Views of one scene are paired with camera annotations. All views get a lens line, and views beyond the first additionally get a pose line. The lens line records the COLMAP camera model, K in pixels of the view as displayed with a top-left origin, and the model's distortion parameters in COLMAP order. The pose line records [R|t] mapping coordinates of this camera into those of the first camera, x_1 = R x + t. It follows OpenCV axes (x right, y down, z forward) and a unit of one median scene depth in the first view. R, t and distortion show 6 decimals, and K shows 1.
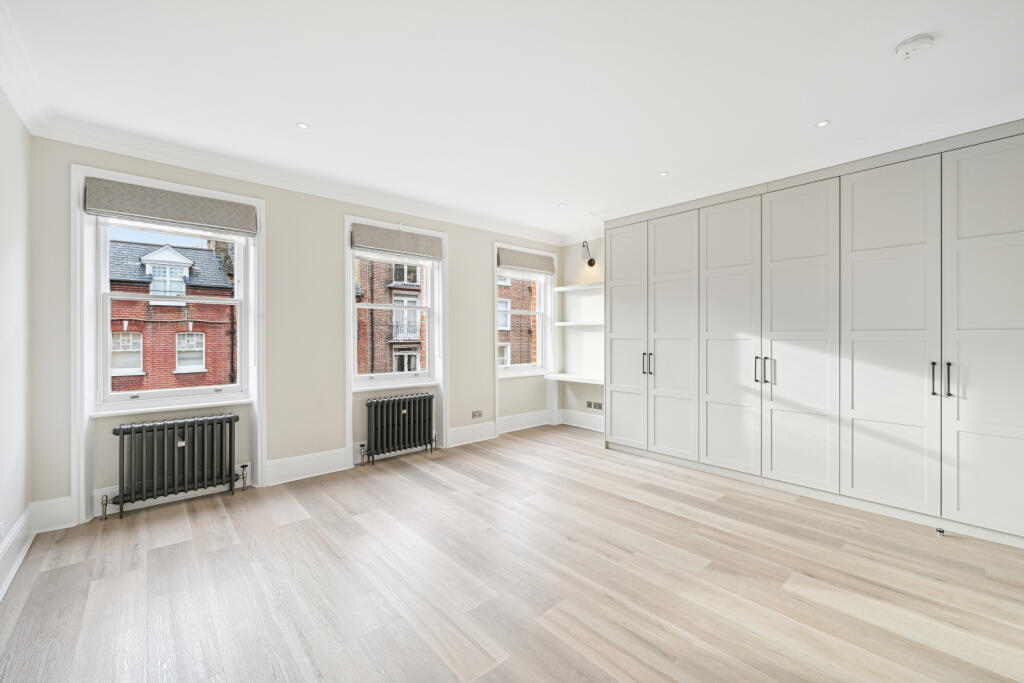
lens RADIAL K [[419.4, 0, 512.0], [0, 419.4, 341.5], [0, 0, 1]] dist [0.076567, 0.000024]
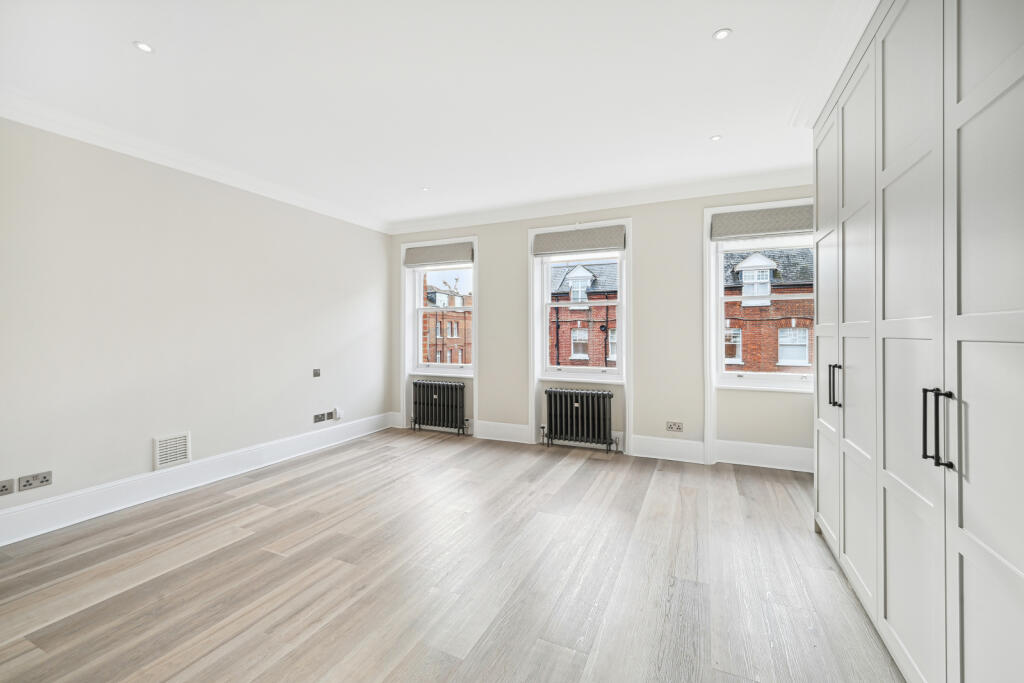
lens RADIAL K [[418.5, 0, 512.0], [0, 418.5, 341.5], [0, 0, 1]] dist [0.000154, 0.000039]
pose [[0.405619, 0.021076, -0.913799, 0.604558], [-0.001276, 0.999746, 0.022492, -0.012468], [0.914041, -0.007957, 0.405543, 0.435747]]
